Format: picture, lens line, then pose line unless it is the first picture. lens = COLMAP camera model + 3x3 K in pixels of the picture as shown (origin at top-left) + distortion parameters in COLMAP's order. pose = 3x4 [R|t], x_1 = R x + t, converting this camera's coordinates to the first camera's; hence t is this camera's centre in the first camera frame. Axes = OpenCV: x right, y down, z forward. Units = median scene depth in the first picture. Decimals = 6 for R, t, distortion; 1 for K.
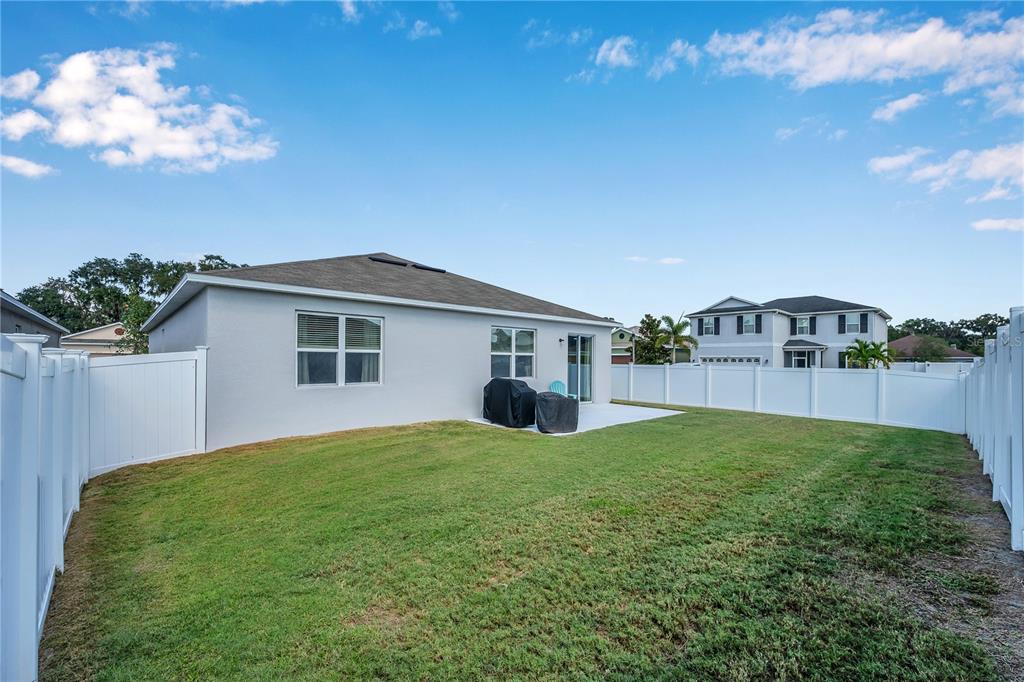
lens RADIAL K [[412.9, 0, 513.6], [0, 412.9, 367.4], [0, 0, 1]] dist [0.000445, -0.000193]
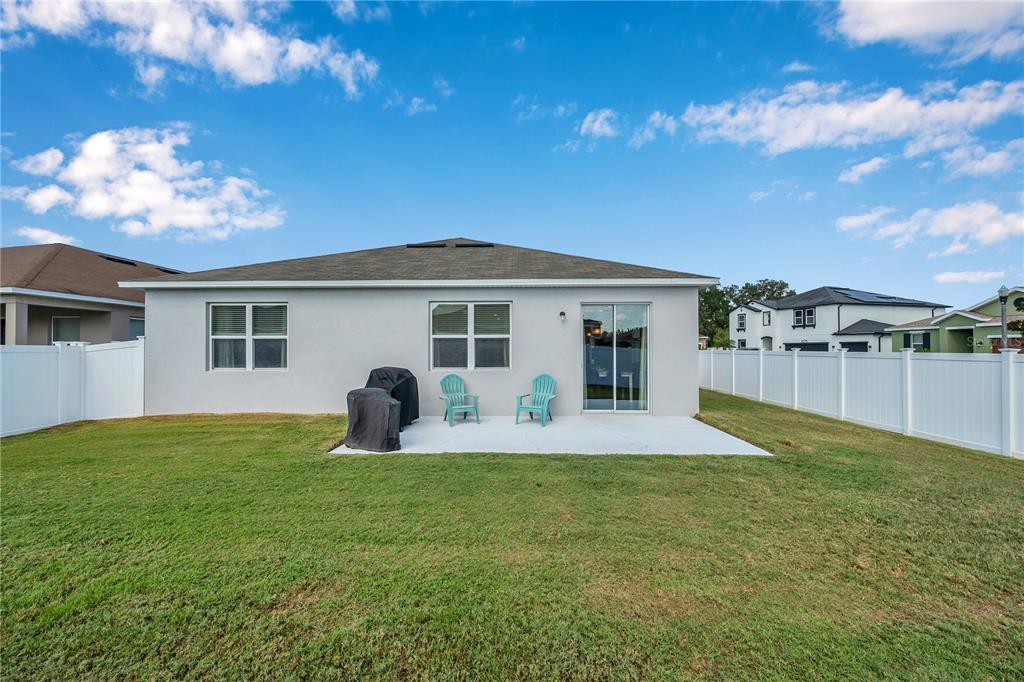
lens RADIAL K [[412.9, 0, 513.6], [0, 412.9, 367.4], [0, 0, 1]] dist [0.000445, -0.000193]
pose [[0.999885, -0.015064, 0.001645, 0.013500], [0.015087, 0.999776, -0.014857, -0.115113], [-0.001420, 0.014880, 0.999888, -0.066860]]
